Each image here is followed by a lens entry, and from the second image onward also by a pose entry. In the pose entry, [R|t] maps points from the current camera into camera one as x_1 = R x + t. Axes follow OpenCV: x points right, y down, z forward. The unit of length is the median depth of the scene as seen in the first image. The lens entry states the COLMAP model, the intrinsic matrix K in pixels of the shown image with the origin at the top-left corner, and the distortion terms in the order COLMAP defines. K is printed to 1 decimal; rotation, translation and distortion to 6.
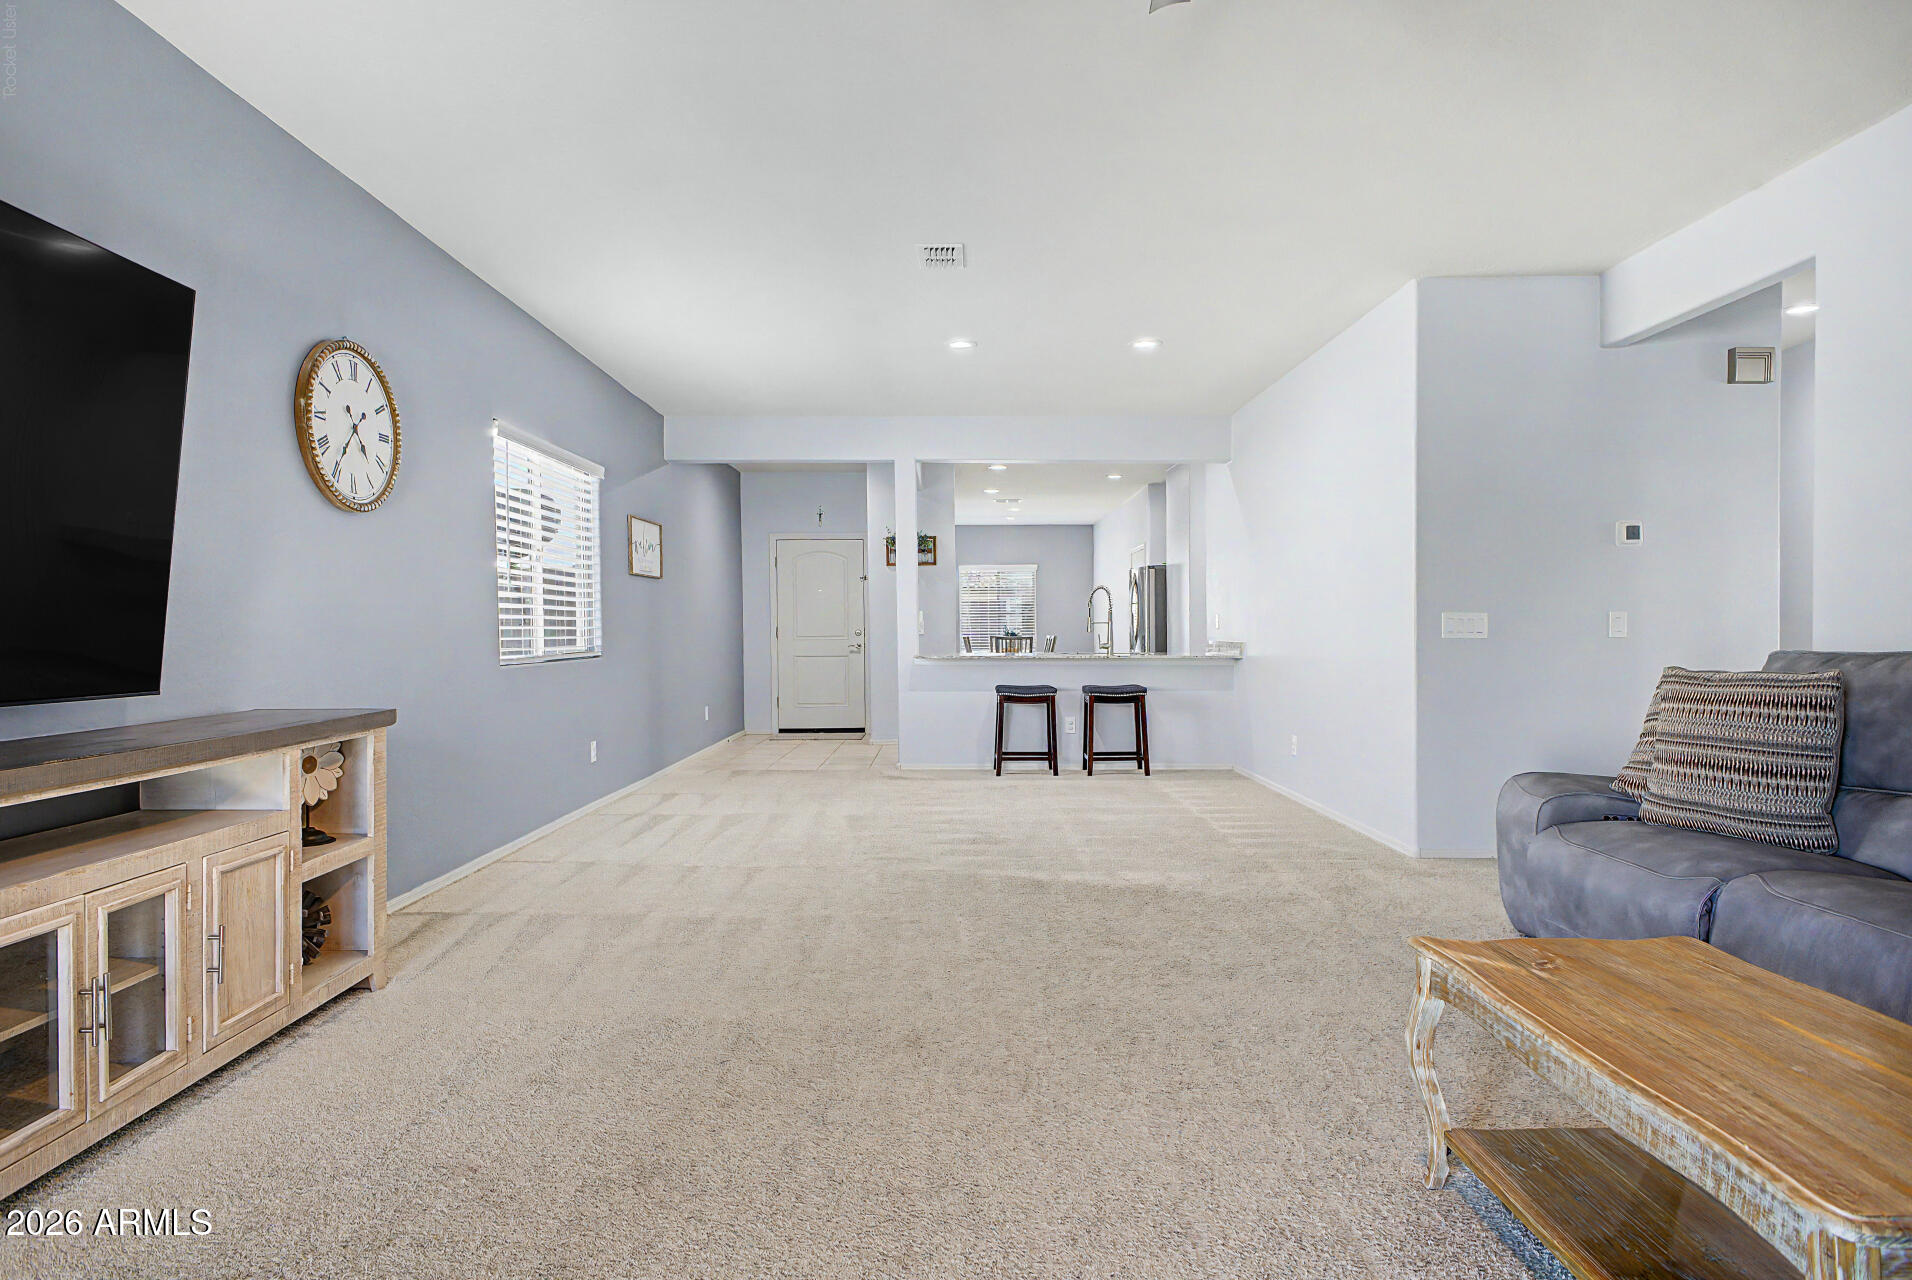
lens RADIAL K [[1058.5, 0, 956.0], [0, 1058.5, 640.0], [0, 0, 1]] dist [0.002784, -0.000905]
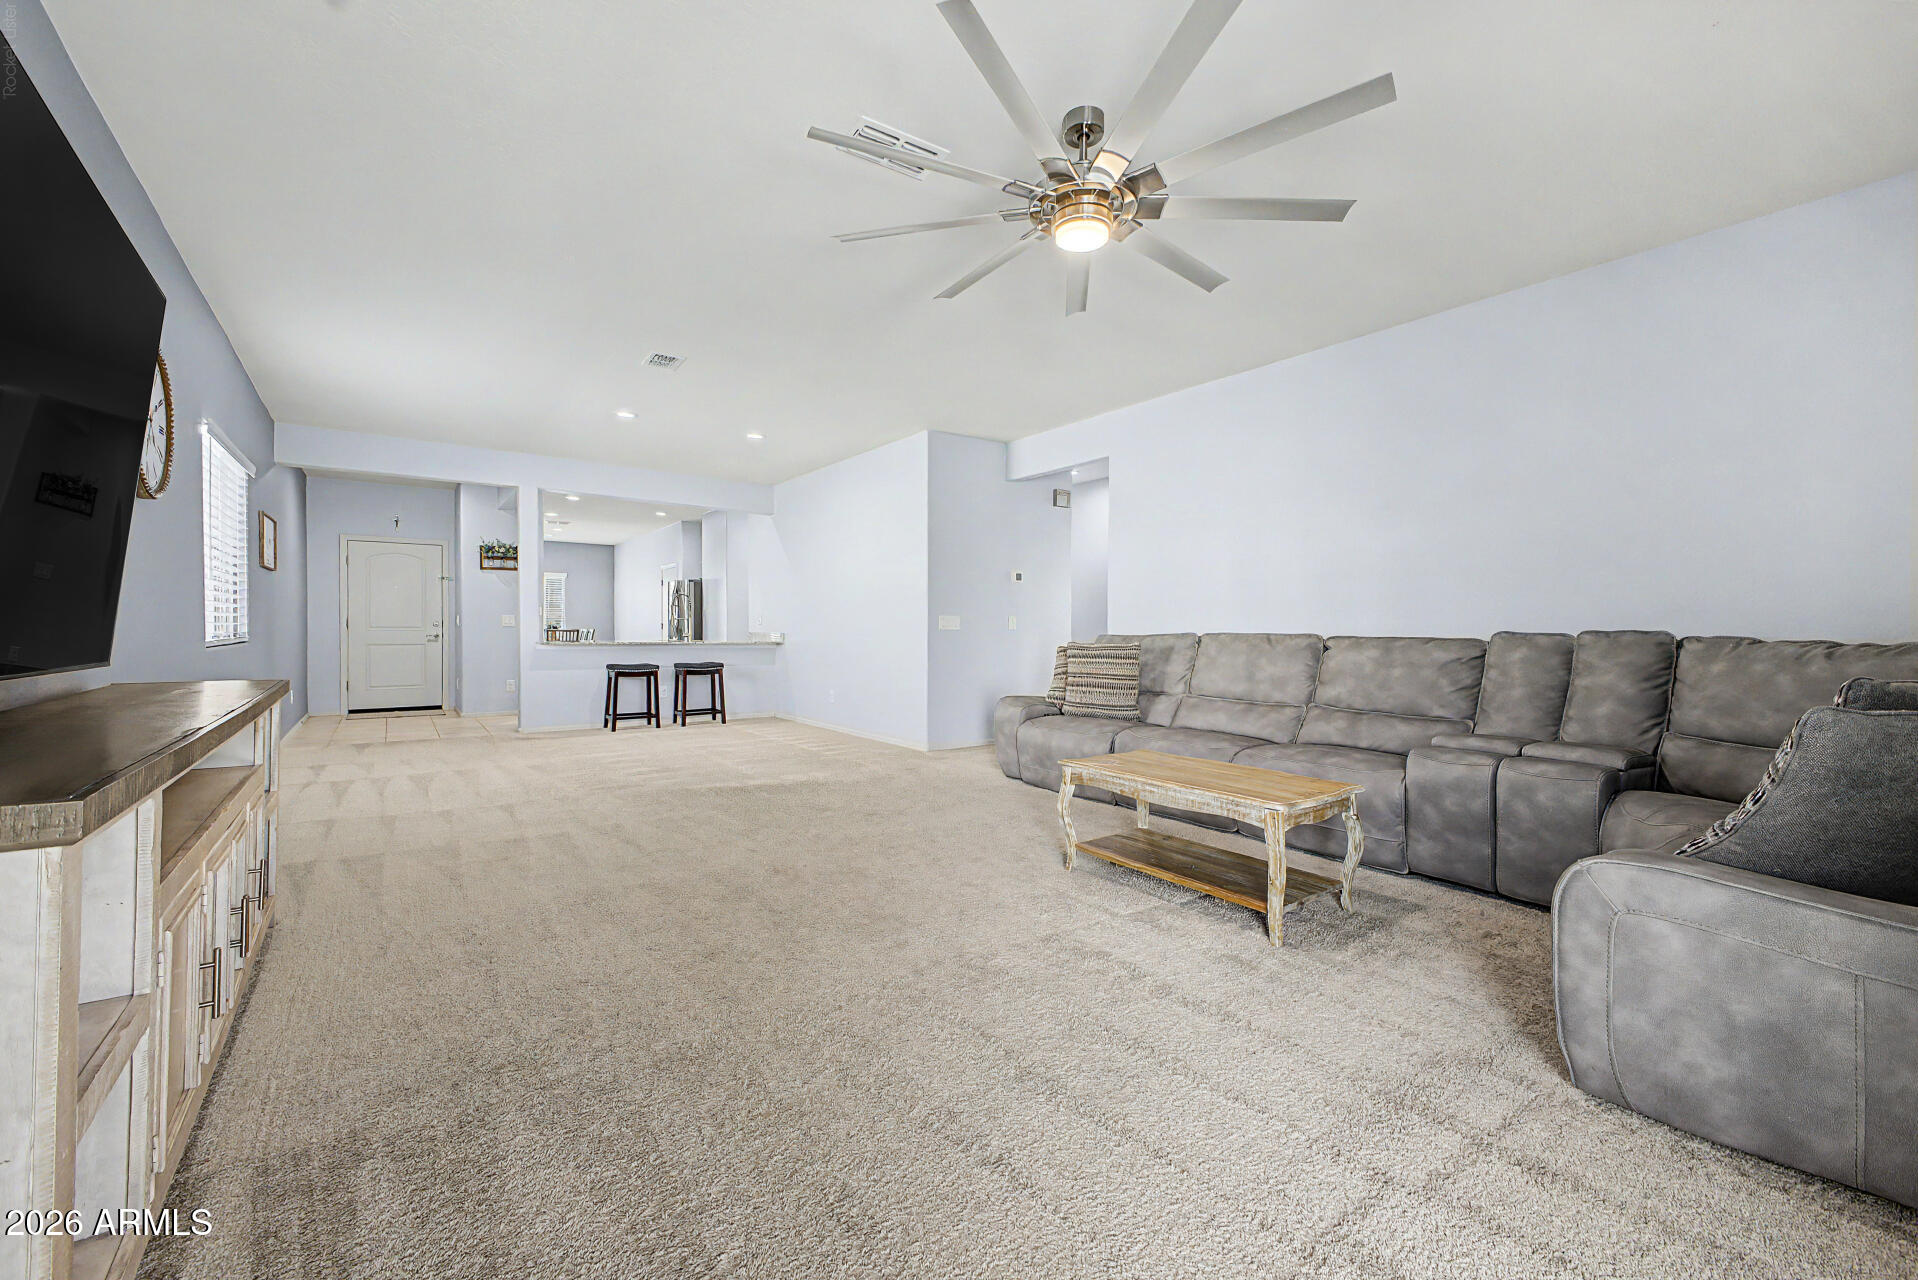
lens RADIAL K [[755.7, 0, 966.5], [0, 755.7, 631.8], [0, 0, 1]] dist [0.001872, -0.000029]
pose [[0.798249, 0.005276, 0.602305, -0.181108], [-0.002711, 0.999983, -0.005168, 0.005403], [-0.602322, 0.002493, 0.798250, -0.039823]]
